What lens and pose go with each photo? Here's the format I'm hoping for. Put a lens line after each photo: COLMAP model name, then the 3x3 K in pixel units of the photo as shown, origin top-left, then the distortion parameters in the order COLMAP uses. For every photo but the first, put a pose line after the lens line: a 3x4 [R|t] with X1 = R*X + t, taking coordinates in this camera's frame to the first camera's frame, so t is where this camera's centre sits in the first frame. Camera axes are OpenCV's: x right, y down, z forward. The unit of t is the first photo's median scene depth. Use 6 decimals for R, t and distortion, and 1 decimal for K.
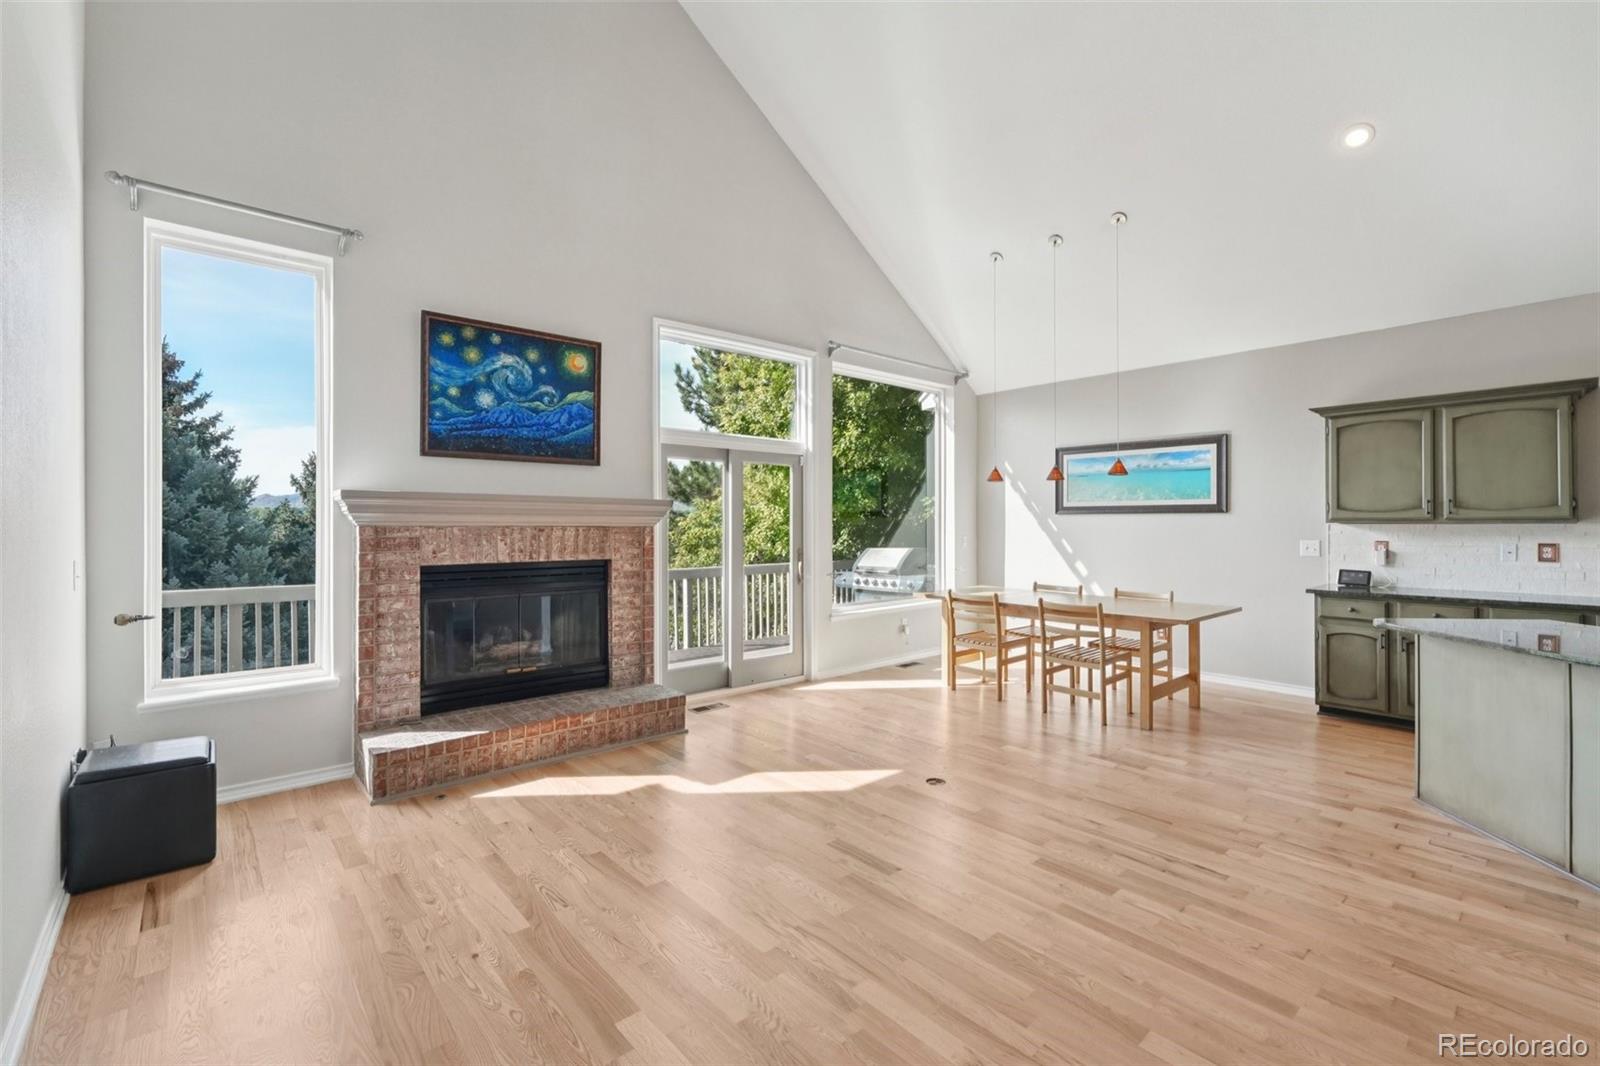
lens RADIAL K [[688.5, 0, 806.0], [0, 688.5, 525.2], [0, 0, 1]] dist [-0.000736, 0.000434]
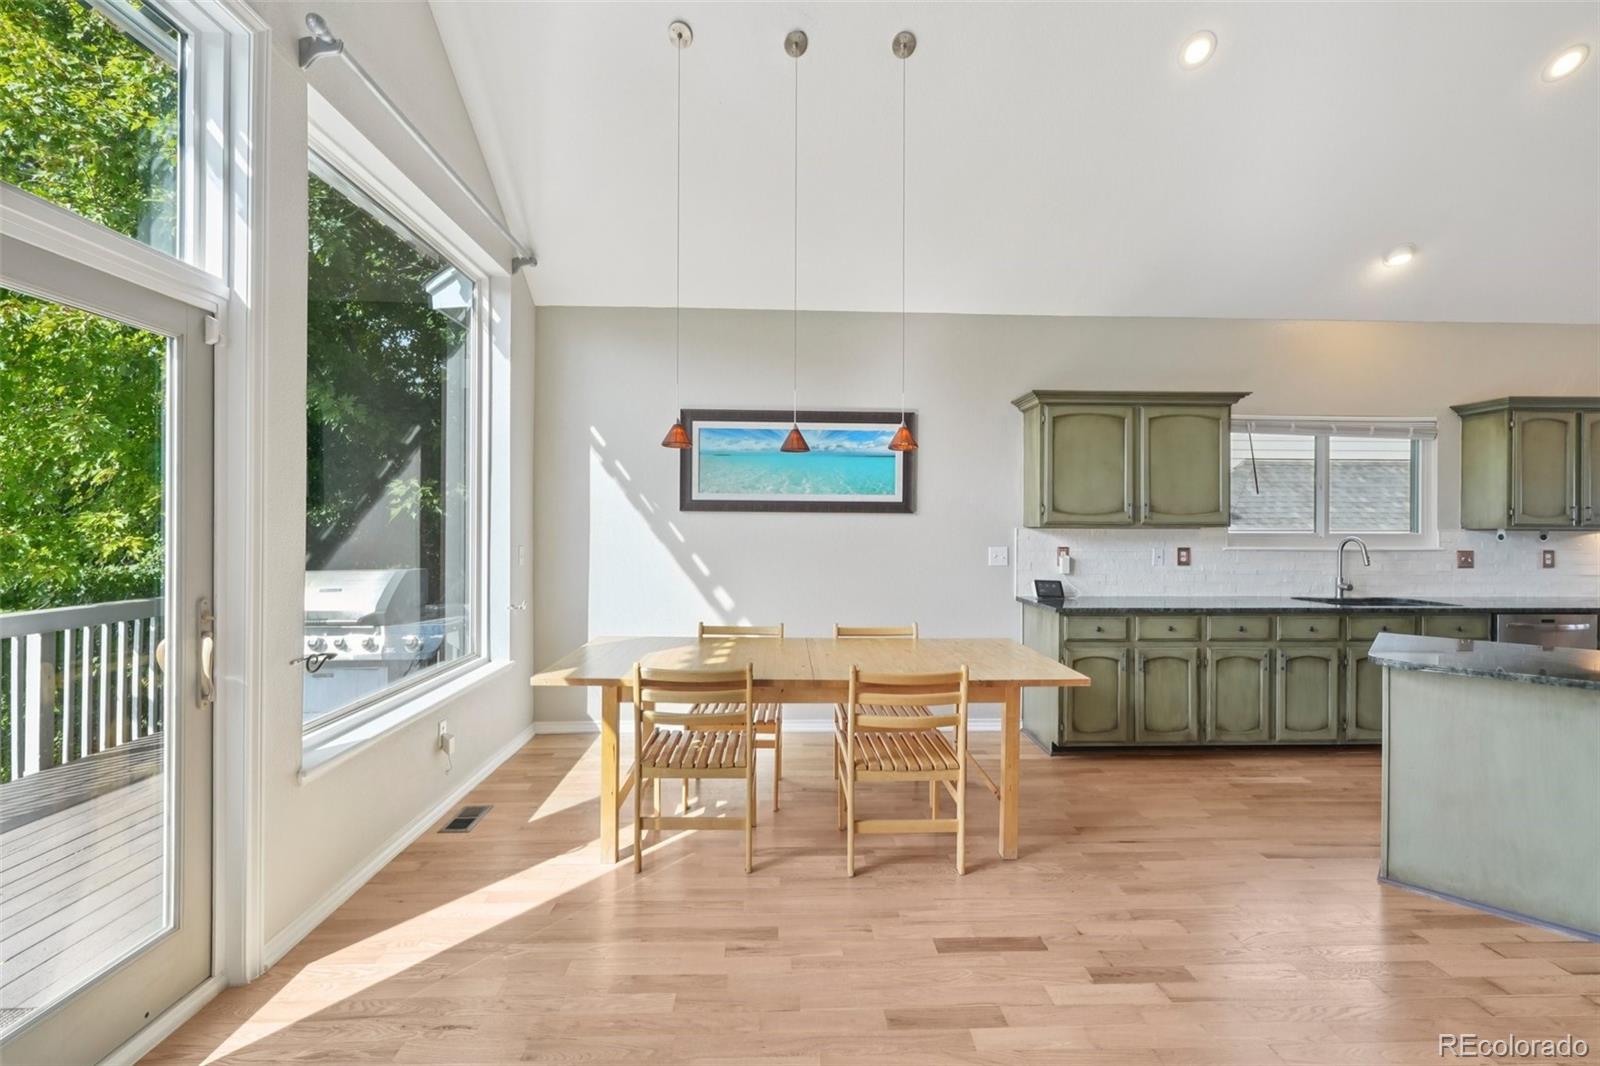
lens RADIAL K [[698.4, 0, 803.4], [0, 698.4, 529.2], [0, 0, 1]] dist [-0.003023, 0.000652]
pose [[0.633494, 0.002710, 0.773743, -0.094137], [-0.004642, 0.999989, 0.000299, 0.000622], [-0.773733, -0.003781, 0.633500, 0.640144]]
